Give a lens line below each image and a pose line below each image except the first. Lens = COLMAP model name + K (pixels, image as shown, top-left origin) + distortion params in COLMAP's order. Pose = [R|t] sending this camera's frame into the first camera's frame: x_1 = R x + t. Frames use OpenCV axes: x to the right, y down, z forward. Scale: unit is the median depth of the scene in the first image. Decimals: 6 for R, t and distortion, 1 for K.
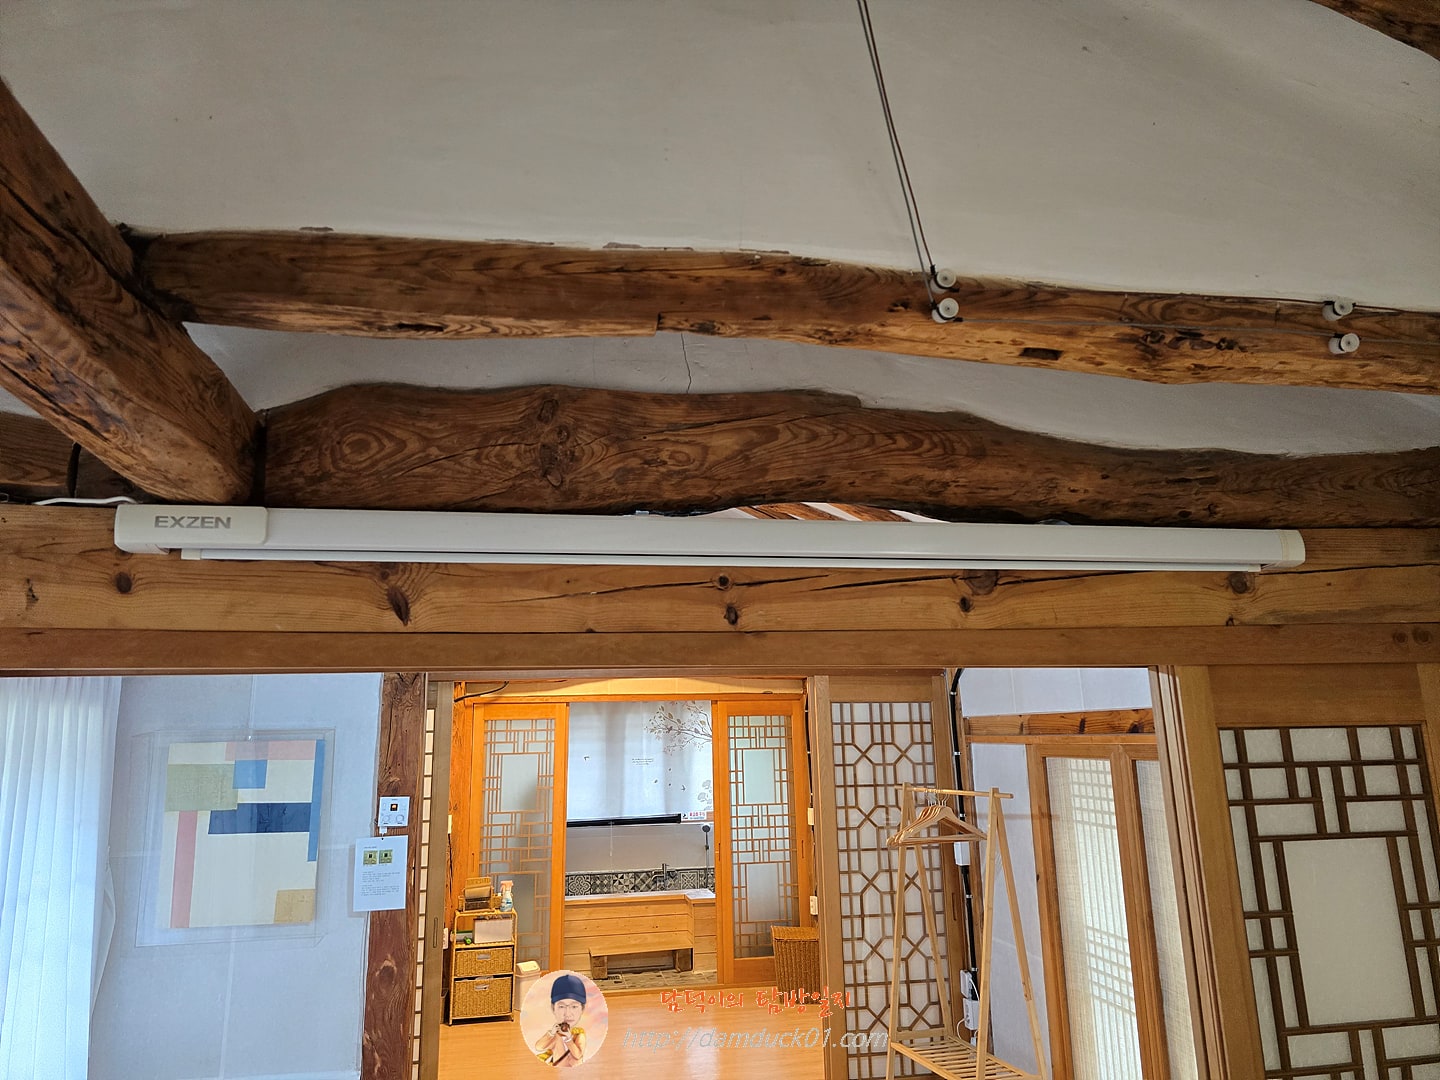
lens RADIAL K [[956.1, 0, 706.5], [0, 956.1, 553.1], [0, 0, 1]] dist [0.057346, -0.031206]
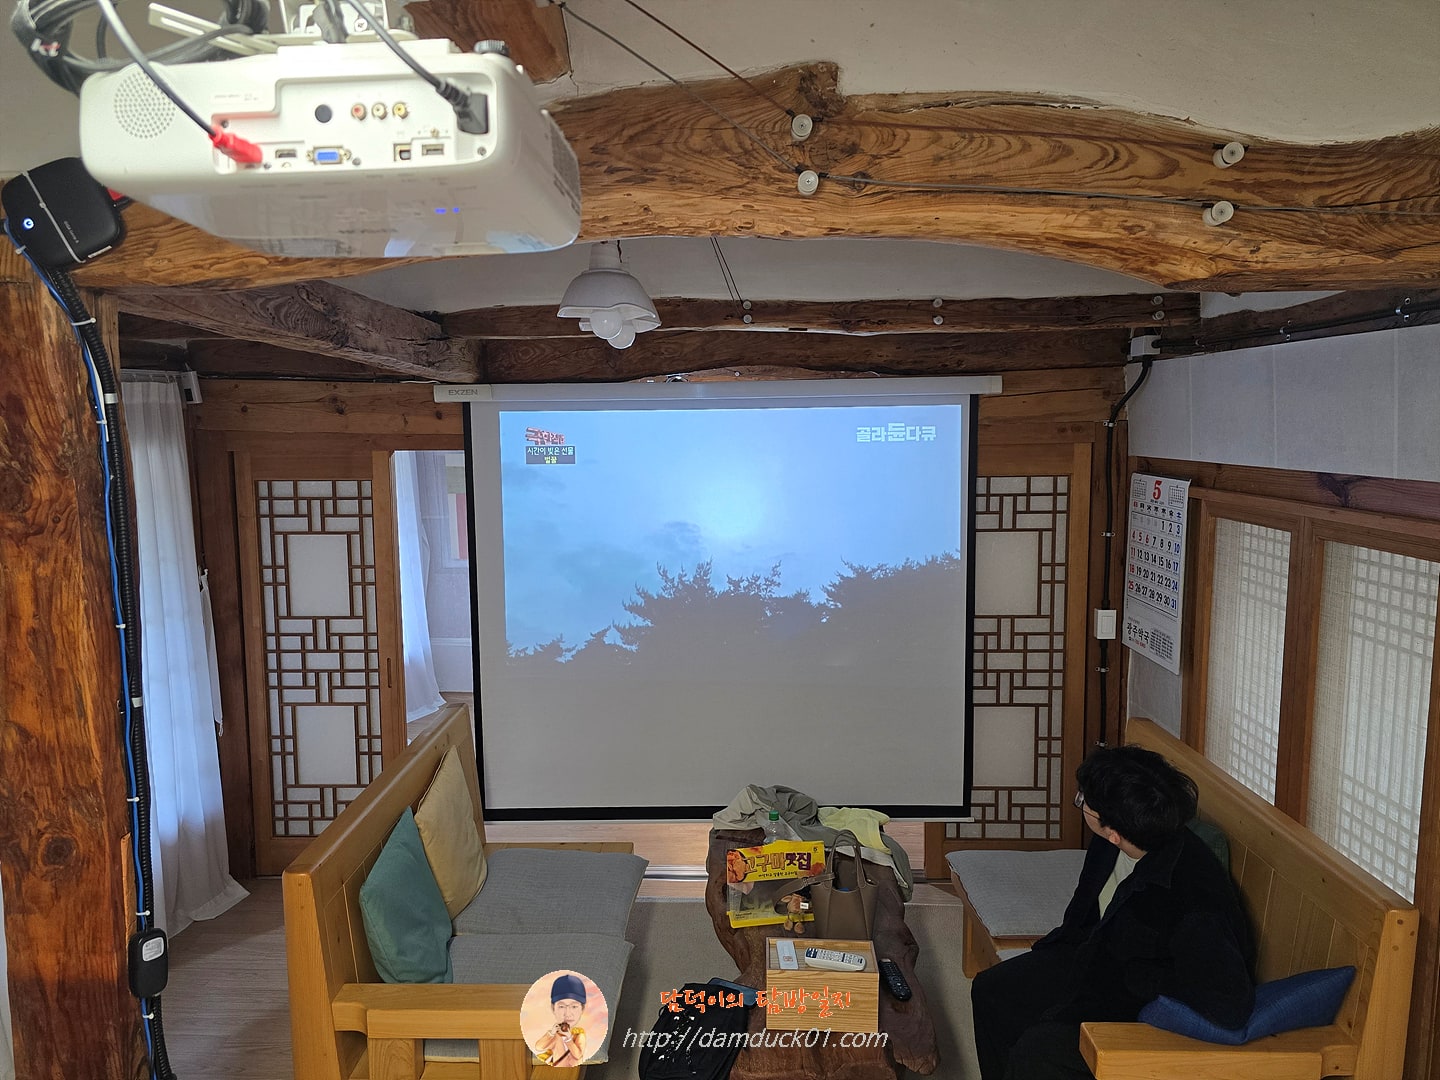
lens RADIAL K [[956.1, 0, 710.2], [0, 956.1, 536.2], [0, 0, 1]] dist [0.057346, -0.031206]
pose [[0.979567, 0.031900, -0.198573, 0.298823], [0.031029, 0.951547, 0.305934, -0.216529], [0.198711, -0.305845, 0.931114, -0.648242]]
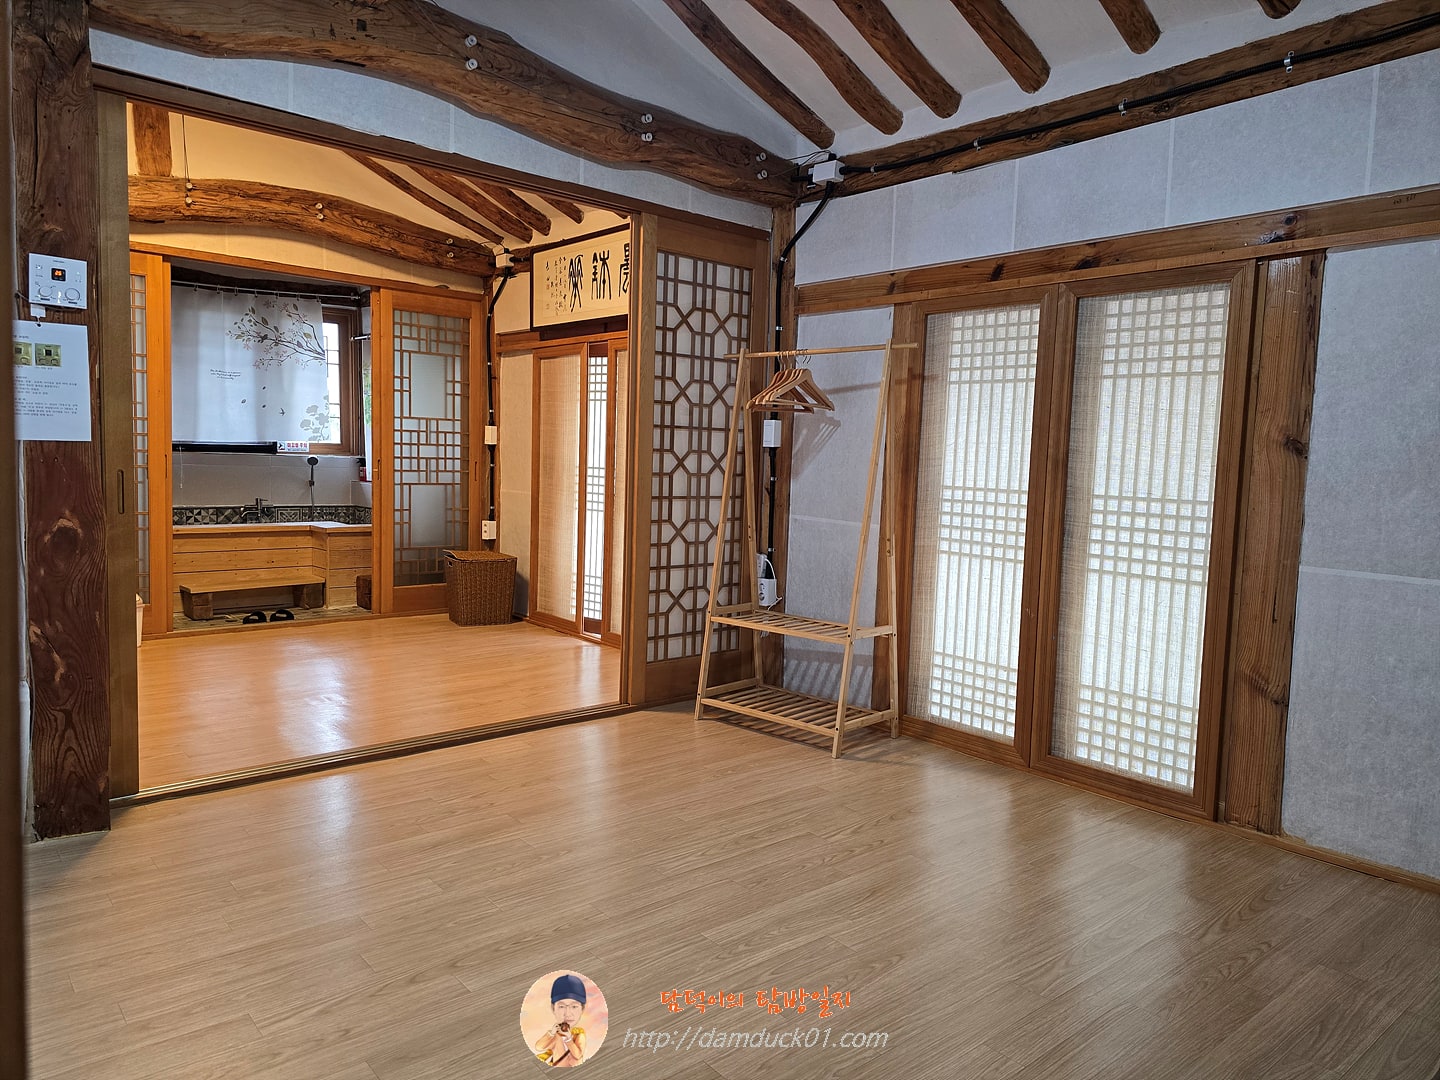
lens RADIAL K [[956.1, 0, 725.3], [0, 956.1, 524.6], [0, 0, 1]] dist [0.057346, -0.031206]
pose [[0.860475, 0.005547, 0.509463, -0.271336], [-0.145594, 0.960921, 0.235444, 0.206516], [-0.488248, -0.276768, 0.827655, 0.265463]]
